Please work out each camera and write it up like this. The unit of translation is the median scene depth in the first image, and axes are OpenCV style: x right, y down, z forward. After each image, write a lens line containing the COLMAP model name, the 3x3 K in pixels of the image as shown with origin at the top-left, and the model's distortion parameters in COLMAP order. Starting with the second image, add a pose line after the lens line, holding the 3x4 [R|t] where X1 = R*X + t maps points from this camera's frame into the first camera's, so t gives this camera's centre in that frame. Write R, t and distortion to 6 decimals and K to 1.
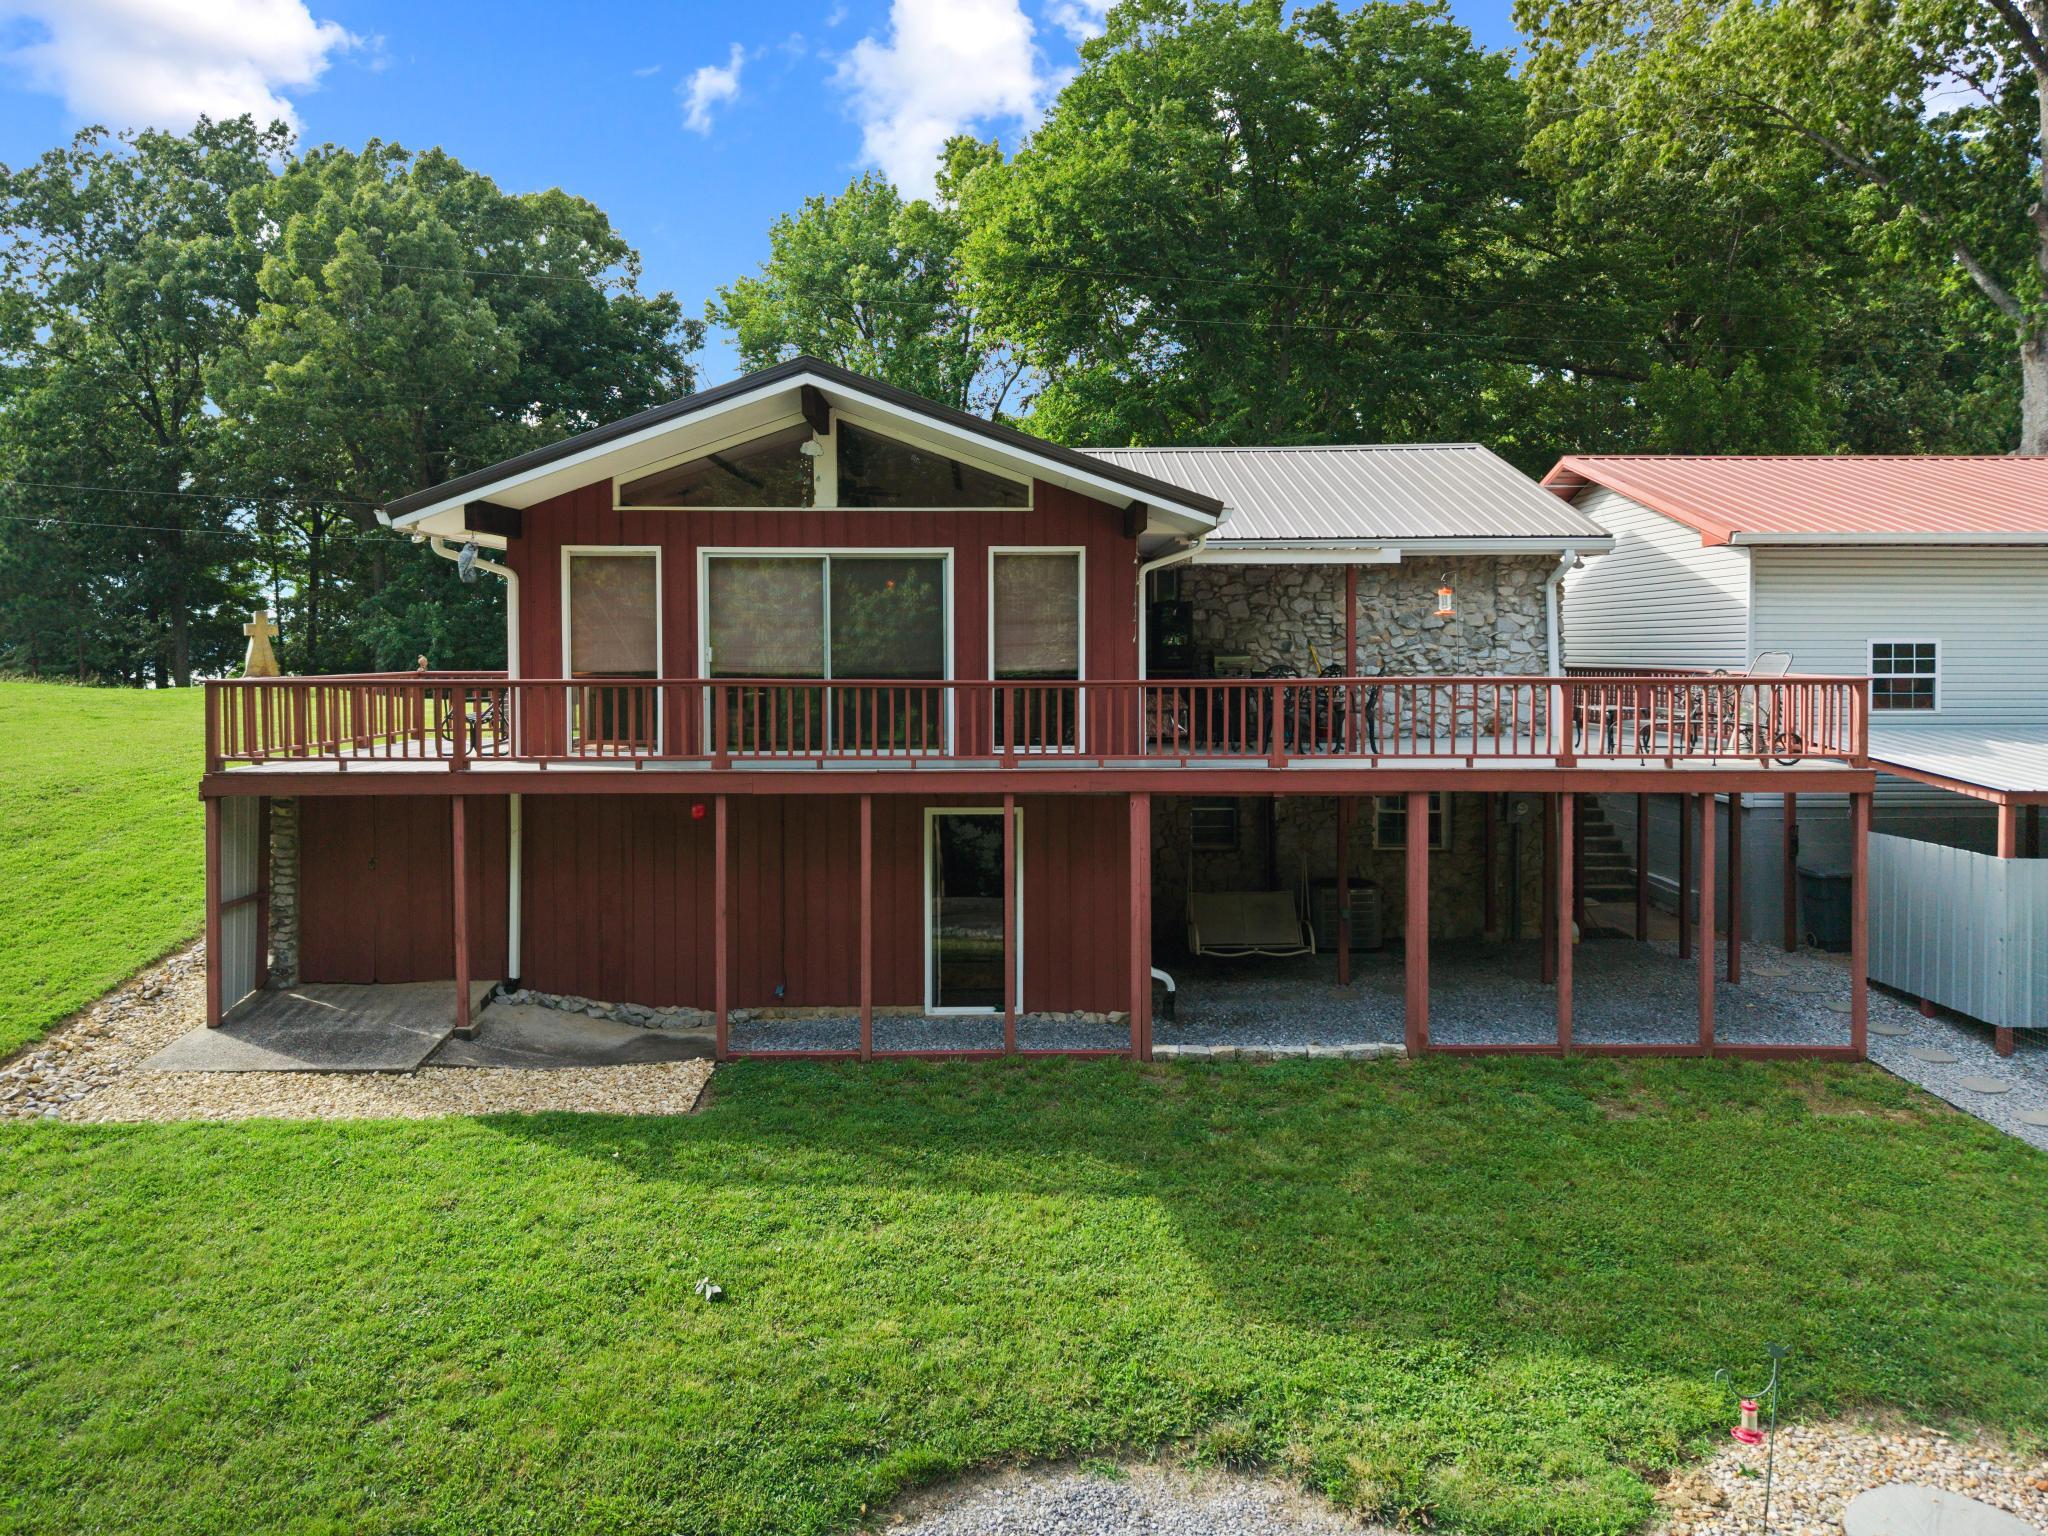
lens RADIAL K [[1424.3, 0, 987.1], [0, 1424.3, 684.1], [0, 0, 1]] dist [0.005675, -0.000510]
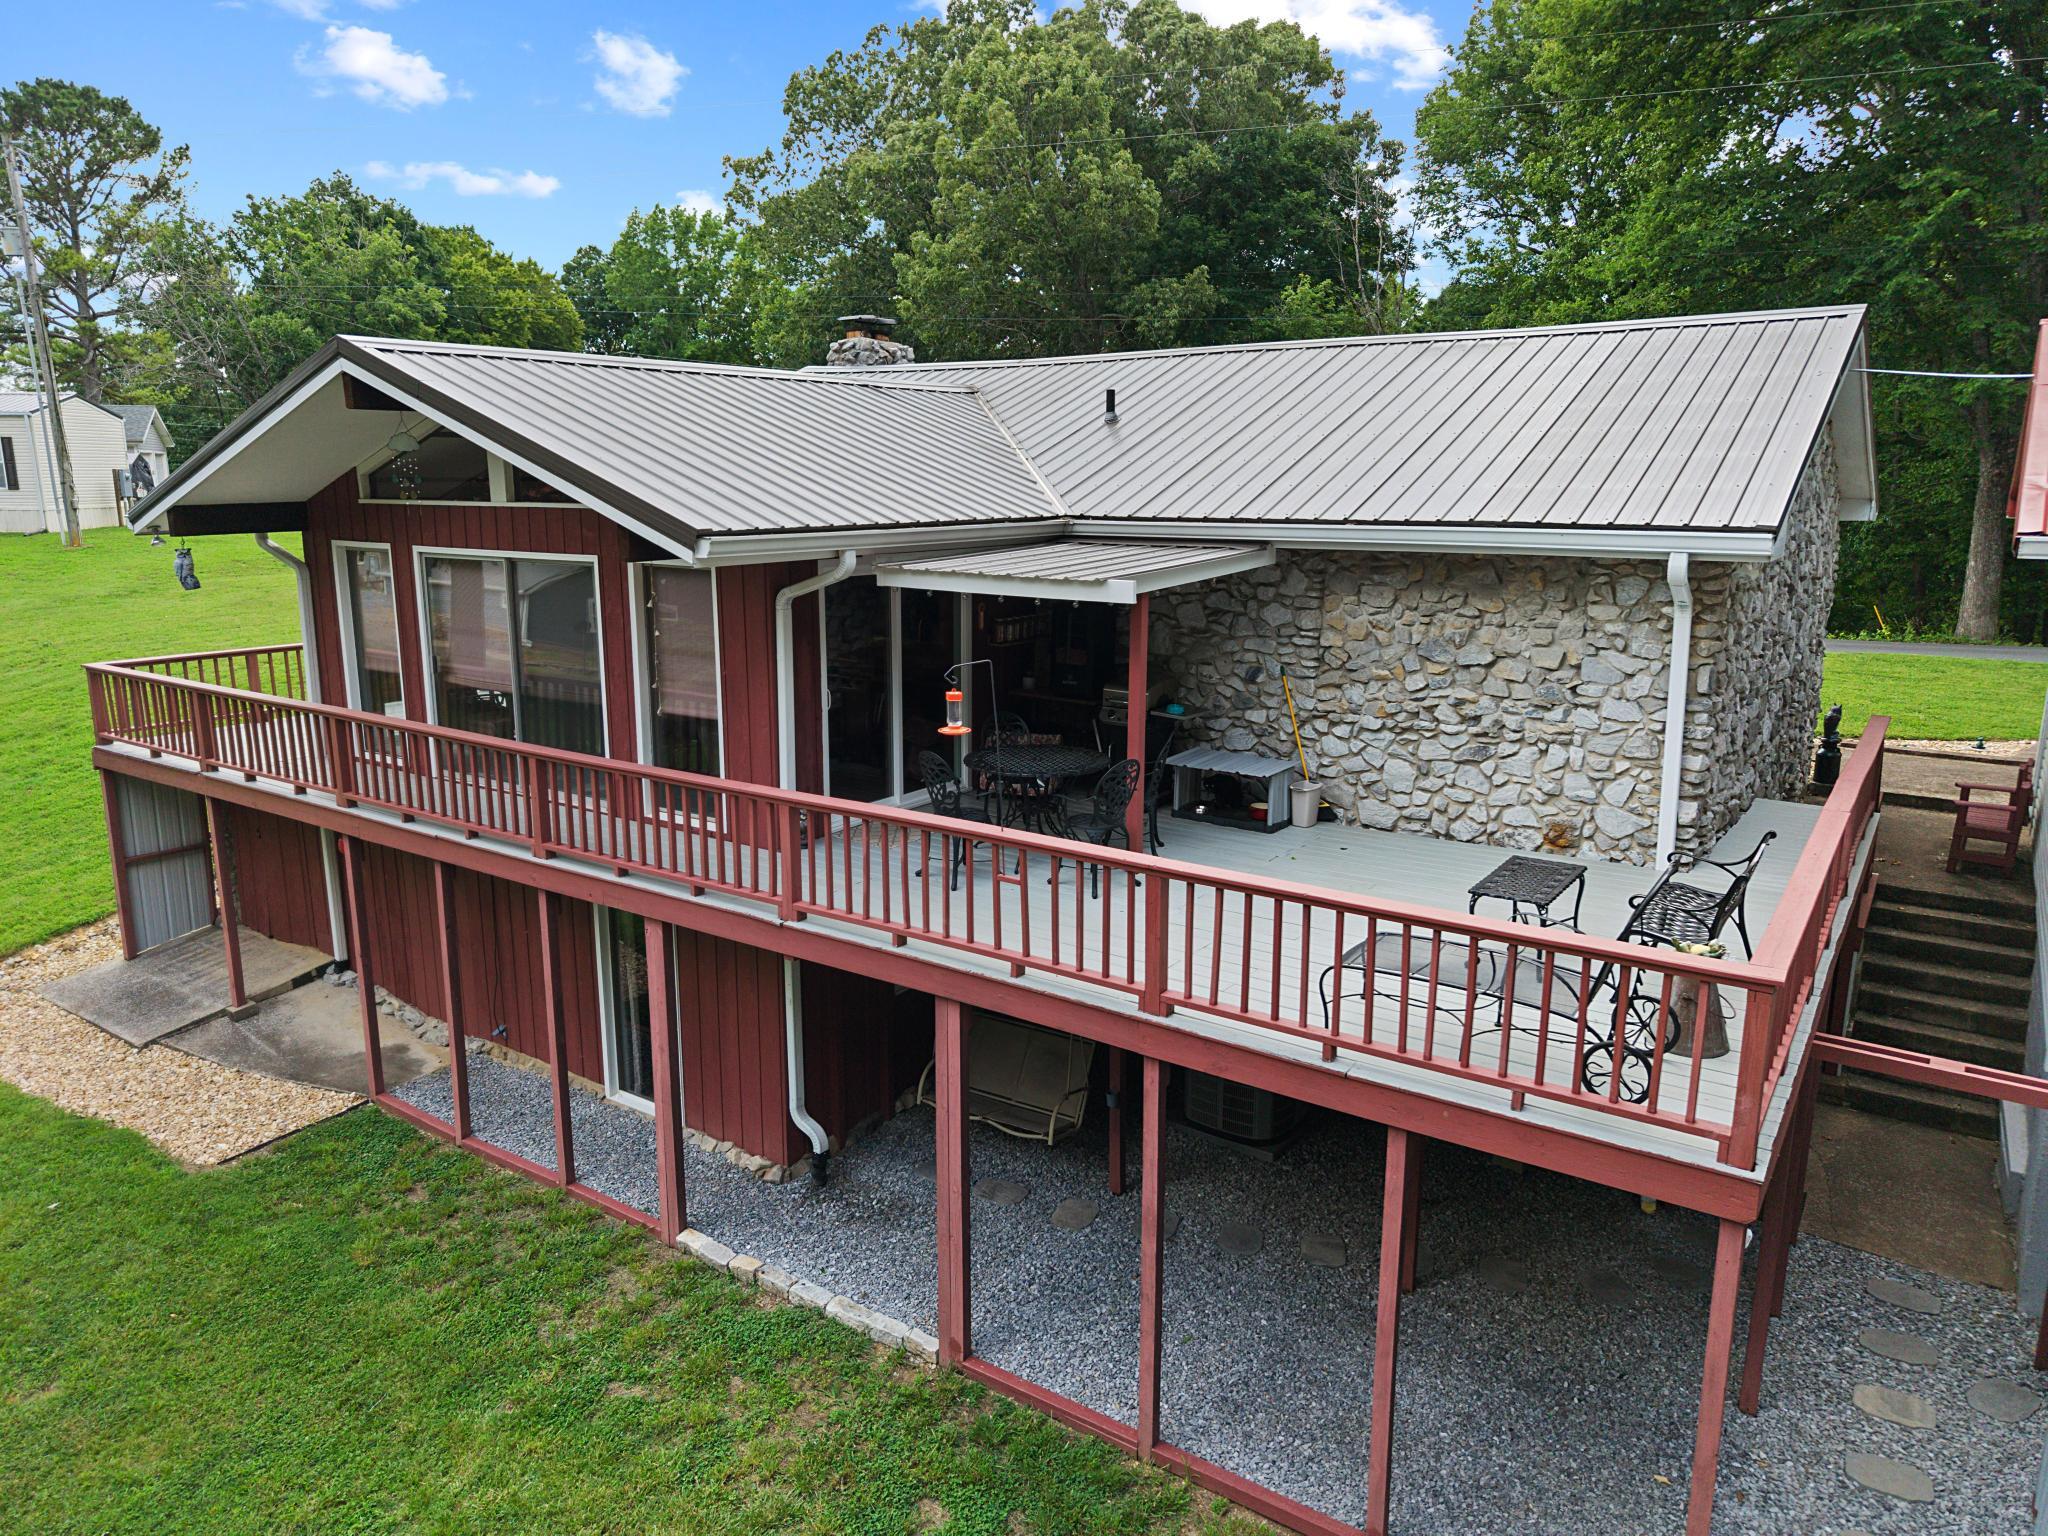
lens RADIAL K [[1379.2, 0, 1024.0], [0, 1379.2, 768.0], [0, 0, 1]] dist [0.006039, -0.000911]
pose [[0.813770, 0.127471, -0.567036, 0.498284], [-0.020879, 0.981433, 0.190664, -0.105055], [0.580812, -0.143317, 0.801323, 0.406611]]
